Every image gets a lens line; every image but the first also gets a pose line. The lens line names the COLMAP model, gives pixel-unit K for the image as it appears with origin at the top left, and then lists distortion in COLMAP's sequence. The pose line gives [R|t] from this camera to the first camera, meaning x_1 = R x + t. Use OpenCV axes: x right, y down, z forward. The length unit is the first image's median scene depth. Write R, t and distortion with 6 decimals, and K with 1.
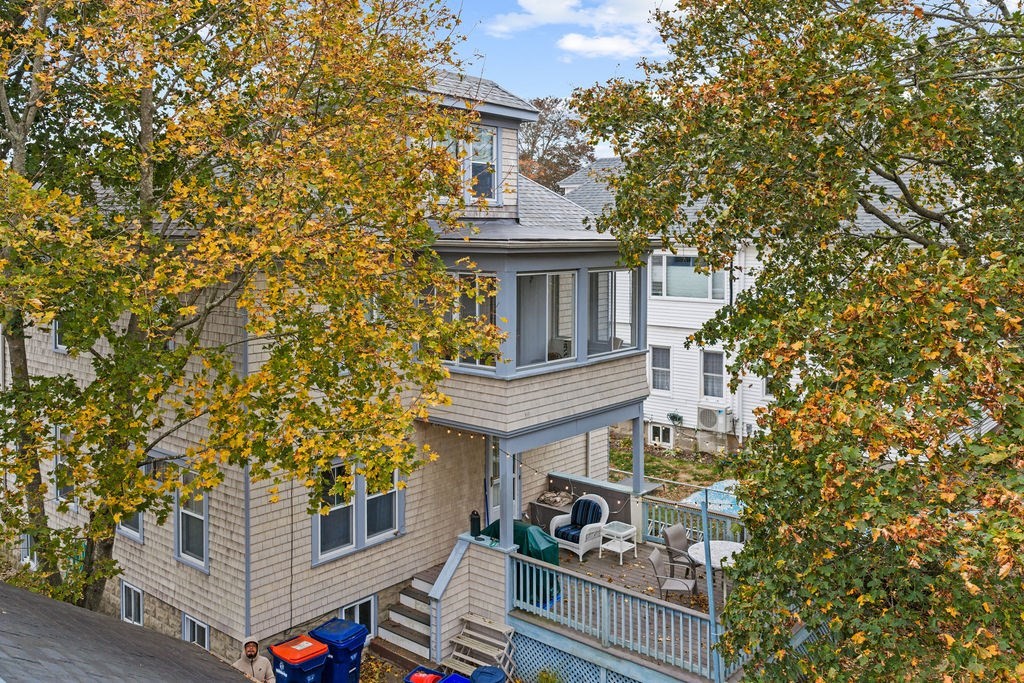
lens RADIAL K [[851.7, 0, 512.0], [0, 851.7, 341.5], [0, 0, 1]] dist [0.001818, -0.002856]
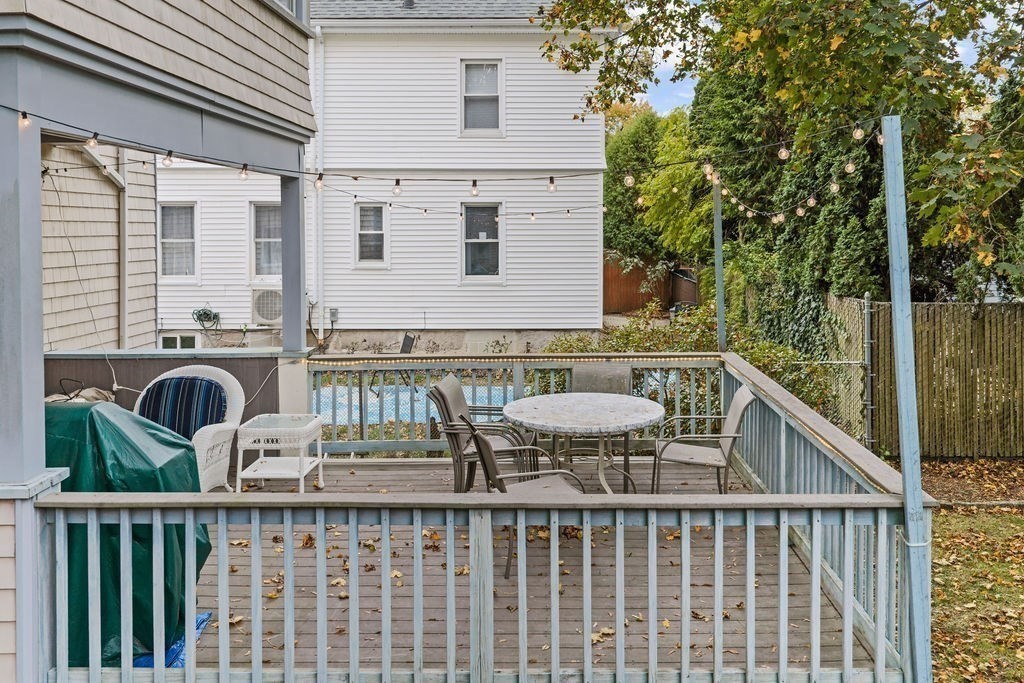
lens RADIAL K [[851.7, 0, 512.0], [0, 851.7, 341.5], [0, 0, 1]] dist [0.001818, -0.002856]
pose [[0.783909, -0.058400, 0.618123, -0.039755], [0.051868, 0.998246, 0.028534, 0.167822], [-0.618705, 0.009692, 0.785564, 0.589011]]
